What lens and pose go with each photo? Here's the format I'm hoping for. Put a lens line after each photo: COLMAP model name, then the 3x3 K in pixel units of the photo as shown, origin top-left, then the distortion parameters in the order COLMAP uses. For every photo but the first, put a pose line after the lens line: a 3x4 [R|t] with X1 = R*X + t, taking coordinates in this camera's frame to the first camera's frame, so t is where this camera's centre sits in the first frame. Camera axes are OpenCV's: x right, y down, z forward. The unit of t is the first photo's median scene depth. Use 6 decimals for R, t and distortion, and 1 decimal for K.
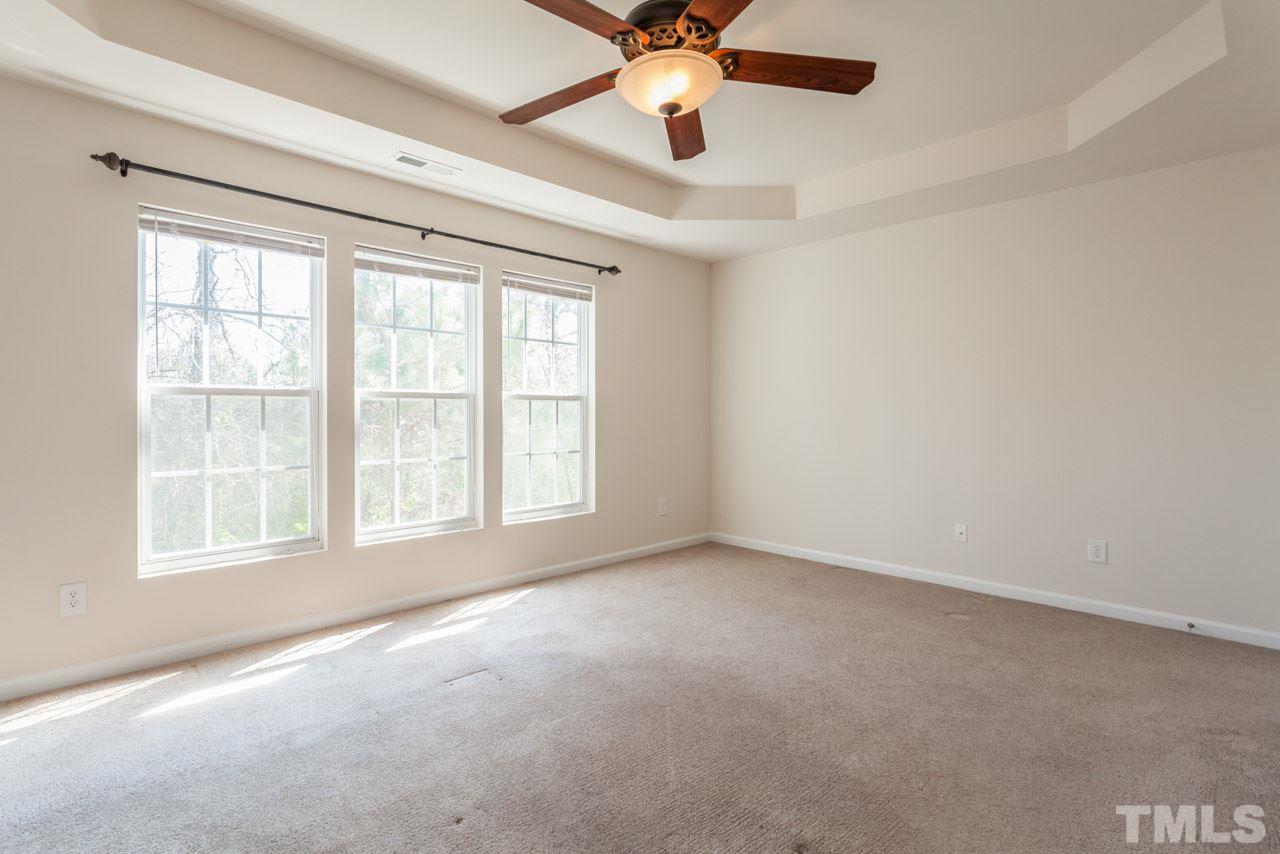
lens RADIAL K [[698.1, 0, 640.0], [0, 698.1, 427.0], [0, 0, 1]] dist [0.003526, -0.000006]
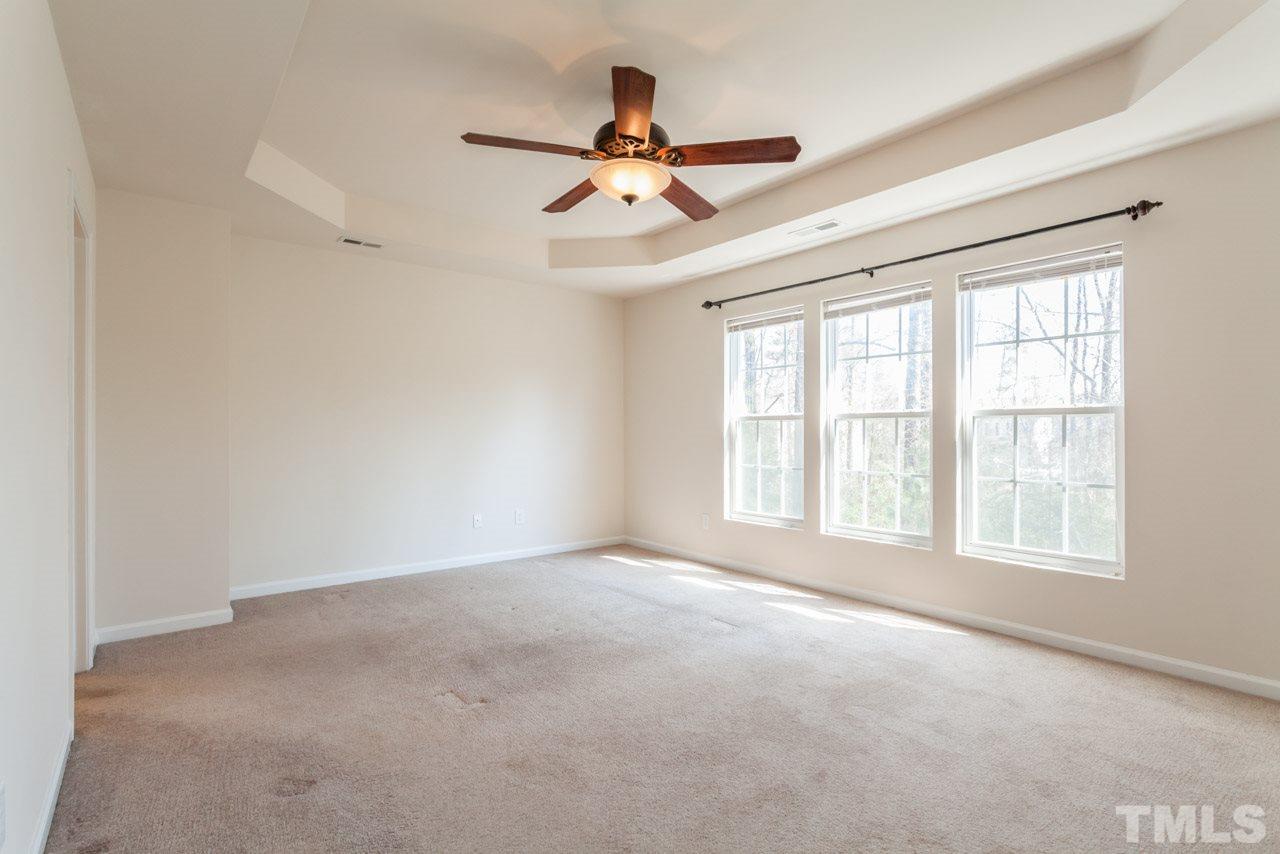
lens RADIAL K [[614.1, 0, 638.6], [0, 614.1, 433.7], [0, 0, 1]] dist [-0.001089, -0.000091]
pose [[-0.165308, 0.006259, -0.986222, 0.631615], [-0.020551, 0.999741, 0.009789, -0.015077], [0.986028, 0.021886, -0.165137, 0.684935]]
